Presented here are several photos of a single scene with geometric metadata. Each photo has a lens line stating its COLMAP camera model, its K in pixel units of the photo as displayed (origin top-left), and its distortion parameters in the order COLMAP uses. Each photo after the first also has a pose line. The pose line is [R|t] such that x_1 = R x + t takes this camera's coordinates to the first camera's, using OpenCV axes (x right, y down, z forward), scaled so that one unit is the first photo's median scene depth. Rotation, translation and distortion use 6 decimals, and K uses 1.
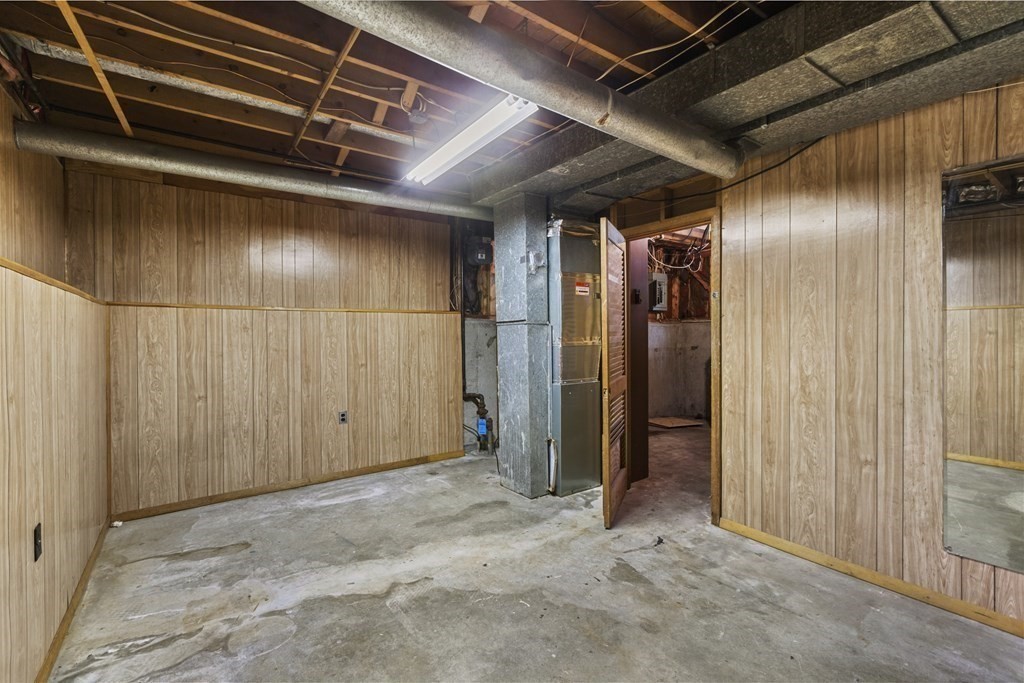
lens RADIAL K [[461.4, 0, 507.4], [0, 461.4, 335.5], [0, 0, 1]] dist [0.000174, -0.000438]
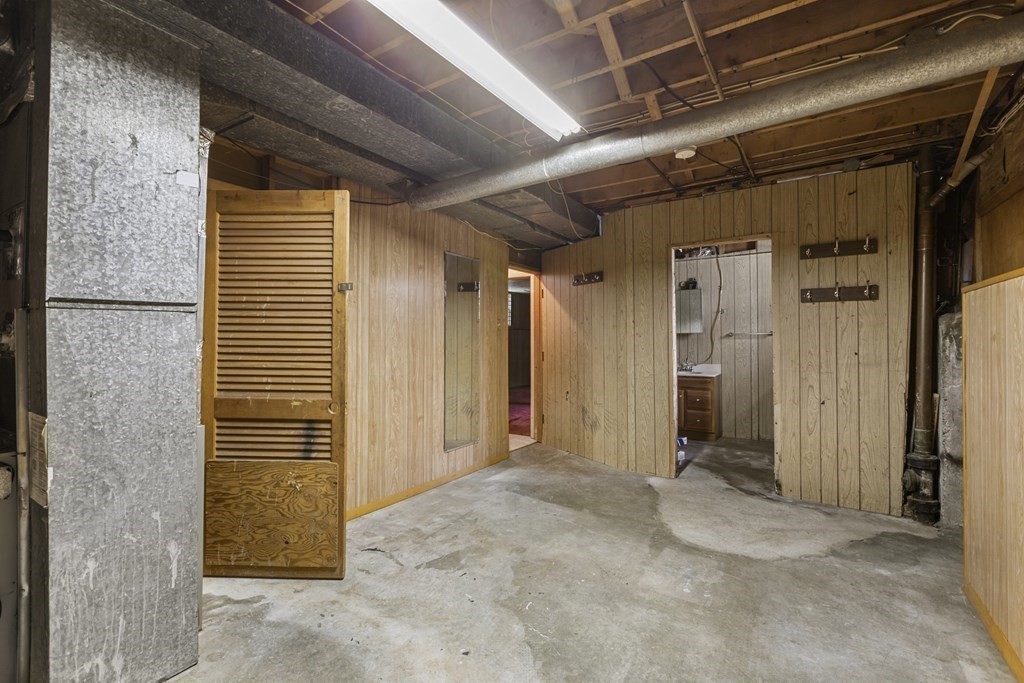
lens RADIAL K [[461.4, 0, 507.4], [0, 461.4, 335.5], [0, 0, 1]] dist [0.000174, -0.000438]
pose [[-0.373165, 0.012679, 0.927678, -0.691954], [0.004201, 0.999919, -0.011977, 0.009108], [-0.927755, -0.000572, -0.373189, 1.119604]]
